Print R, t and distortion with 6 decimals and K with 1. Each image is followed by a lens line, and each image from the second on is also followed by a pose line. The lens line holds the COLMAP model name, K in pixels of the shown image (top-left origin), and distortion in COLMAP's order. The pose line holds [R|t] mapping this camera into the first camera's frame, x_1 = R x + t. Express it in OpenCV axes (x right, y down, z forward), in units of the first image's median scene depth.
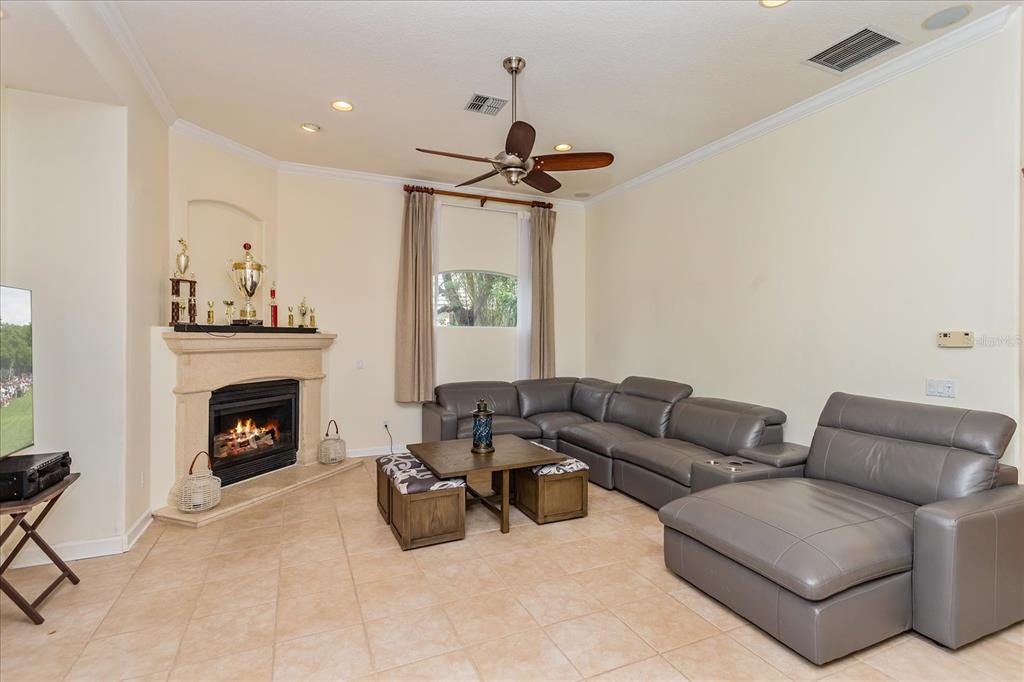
lens RADIAL K [[475.8, 0, 512.4], [0, 475.8, 336.7], [0, 0, 1]] dist [-0.001633, 0.001722]
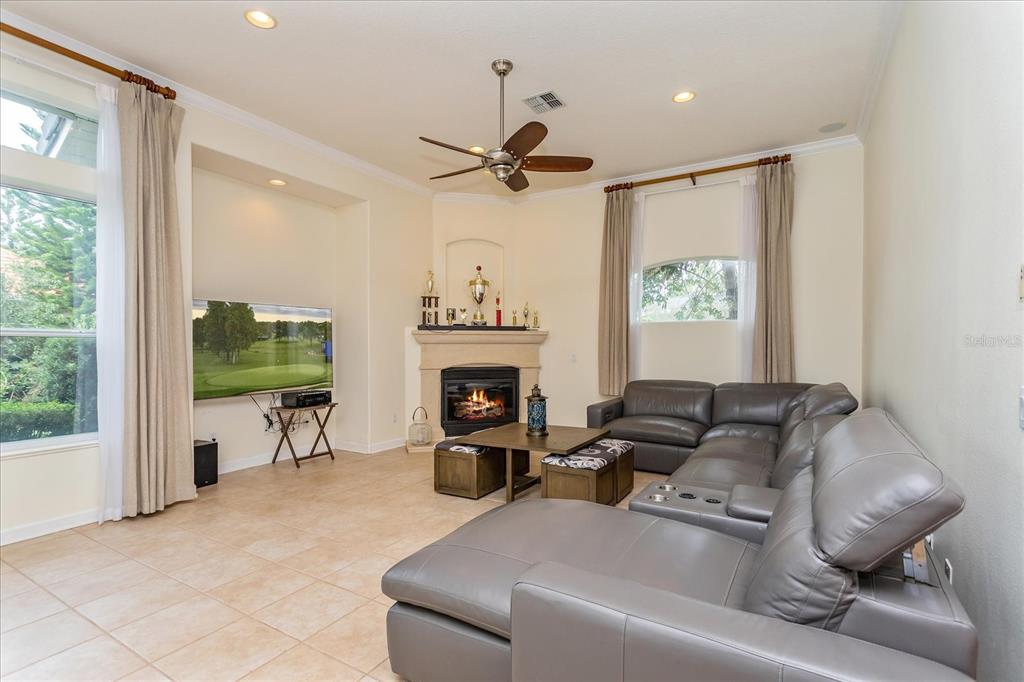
lens RADIAL K [[475.8, 0, 512.3], [0, 475.8, 346.5], [0, 0, 1]] dist [-0.001633, 0.001722]
pose [[0.578729, -0.000236, -0.815520, 0.624181], [0.002184, 0.999997, 0.001261, 0.035532], [0.815517, -0.002511, 0.578728, 0.280999]]
